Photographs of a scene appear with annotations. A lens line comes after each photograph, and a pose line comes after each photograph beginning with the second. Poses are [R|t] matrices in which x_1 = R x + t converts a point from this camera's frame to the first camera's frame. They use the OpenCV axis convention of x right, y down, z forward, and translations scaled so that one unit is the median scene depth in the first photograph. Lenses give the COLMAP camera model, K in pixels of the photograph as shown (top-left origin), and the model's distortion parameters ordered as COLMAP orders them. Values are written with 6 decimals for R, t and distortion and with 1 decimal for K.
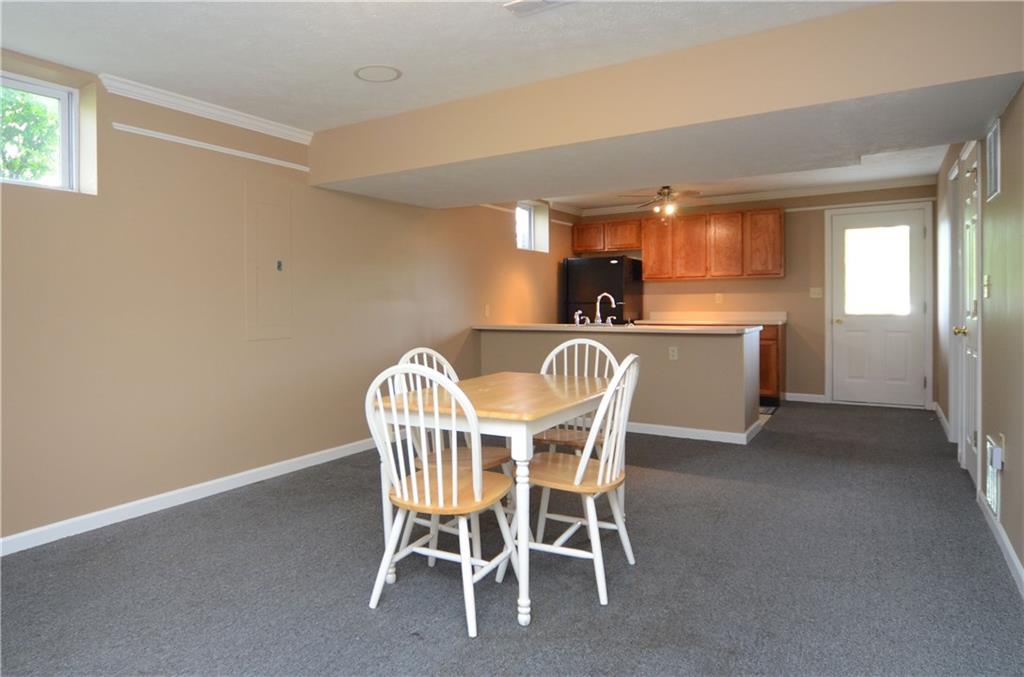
lens RADIAL K [[531.6, 0, 508.1], [0, 531.6, 306.5], [0, 0, 1]] dist [-0.058777, -0.000324]
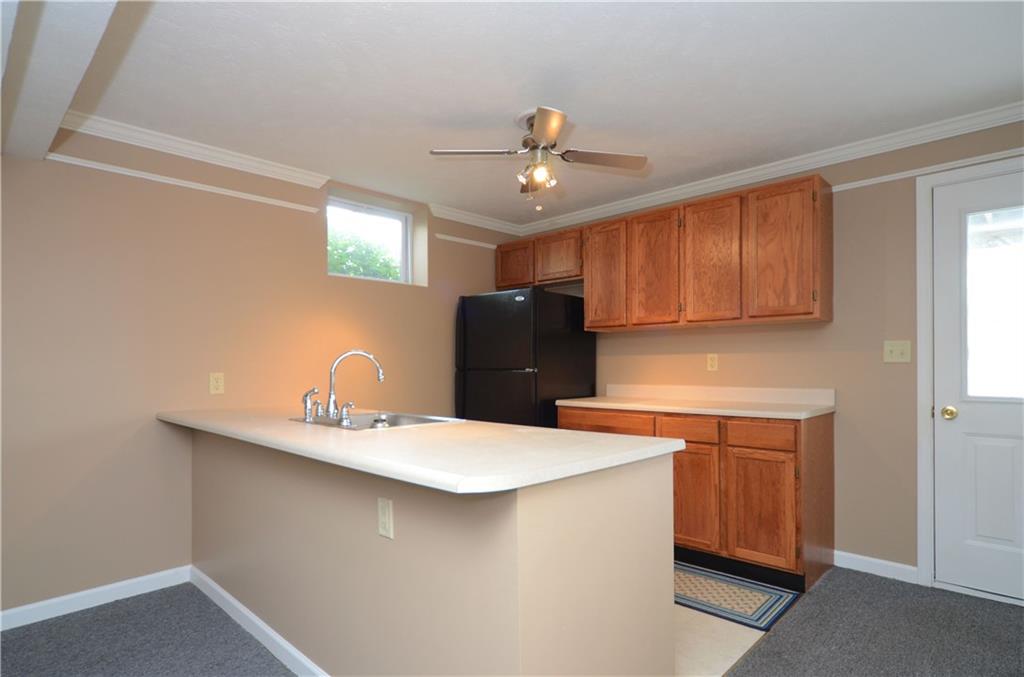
lens RADIAL K [[551.2, 0, 507.1], [0, 551.2, 359.7], [0, 0, 1]] dist [-0.023979, 0.000112]
pose [[0.986955, 0.003546, -0.160957, 0.285134], [-0.006072, 0.999866, -0.015207, -0.007921], [0.160882, 0.015986, 0.986844, 0.402000]]
